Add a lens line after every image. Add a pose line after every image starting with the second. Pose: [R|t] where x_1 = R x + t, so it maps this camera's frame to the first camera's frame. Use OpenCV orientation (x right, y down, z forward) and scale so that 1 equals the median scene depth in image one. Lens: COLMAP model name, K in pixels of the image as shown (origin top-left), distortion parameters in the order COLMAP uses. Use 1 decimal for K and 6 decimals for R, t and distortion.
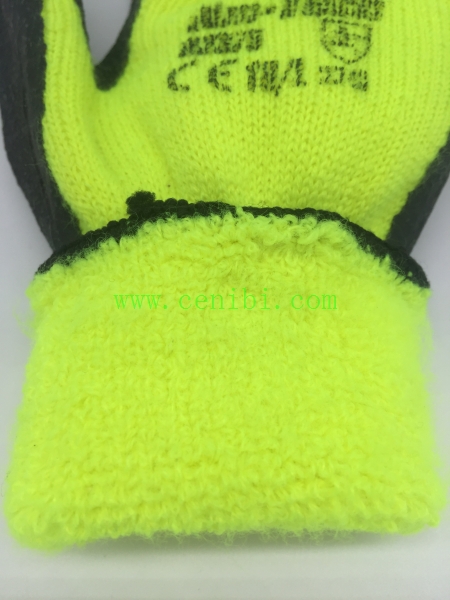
lens RADIAL K [[499.7, 0, 225.0], [0, 499.7, 300.0], [0, 0, 1]] dist [0.010804, 0.001698]
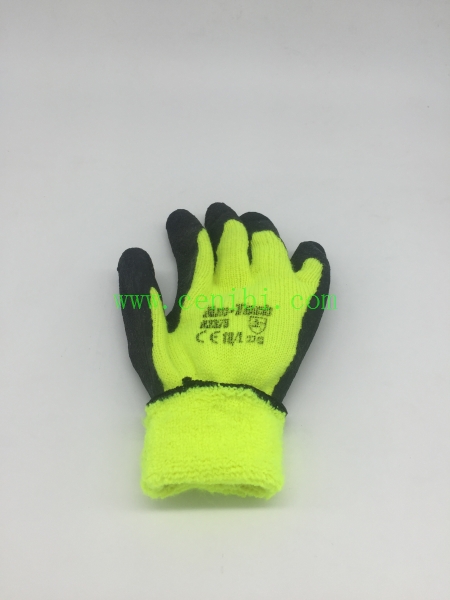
lens RADIAL K [[499.7, 0, 225.0], [0, 499.7, 300.0], [0, 0, 1]] dist [0.010804, 0.001698]
pose [[0.999071, 0.033817, 0.026726, -0.034212], [-0.025936, 0.966888, -0.253881, 0.098726], [-0.034426, 0.252952, 0.966866, -2.083322]]
